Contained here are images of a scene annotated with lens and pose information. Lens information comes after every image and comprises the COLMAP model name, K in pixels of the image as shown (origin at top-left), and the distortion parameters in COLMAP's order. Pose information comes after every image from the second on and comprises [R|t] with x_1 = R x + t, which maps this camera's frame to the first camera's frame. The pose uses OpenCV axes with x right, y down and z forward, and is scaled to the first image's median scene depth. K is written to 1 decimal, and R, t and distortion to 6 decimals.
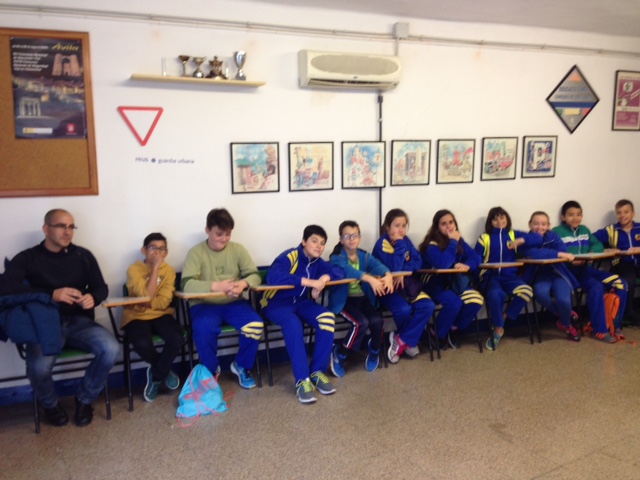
lens RADIAL K [[587.7, 0, 321.4], [0, 587.7, 237.4], [0, 0, 1]] dist [0.116842, -0.196909]
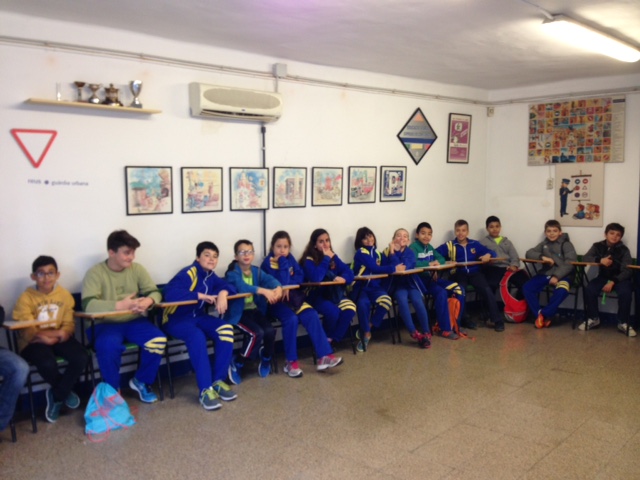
lens RADIAL K [[587.7, 0, 321.4], [0, 587.7, 237.4], [0, 0, 1]] dist [0.116842, -0.196909]
pose [[0.962173, -0.013224, 0.272116, -0.104848], [0.023530, 0.999123, -0.034645, 0.008130], [-0.271420, 0.039738, 0.961640, -0.086893]]
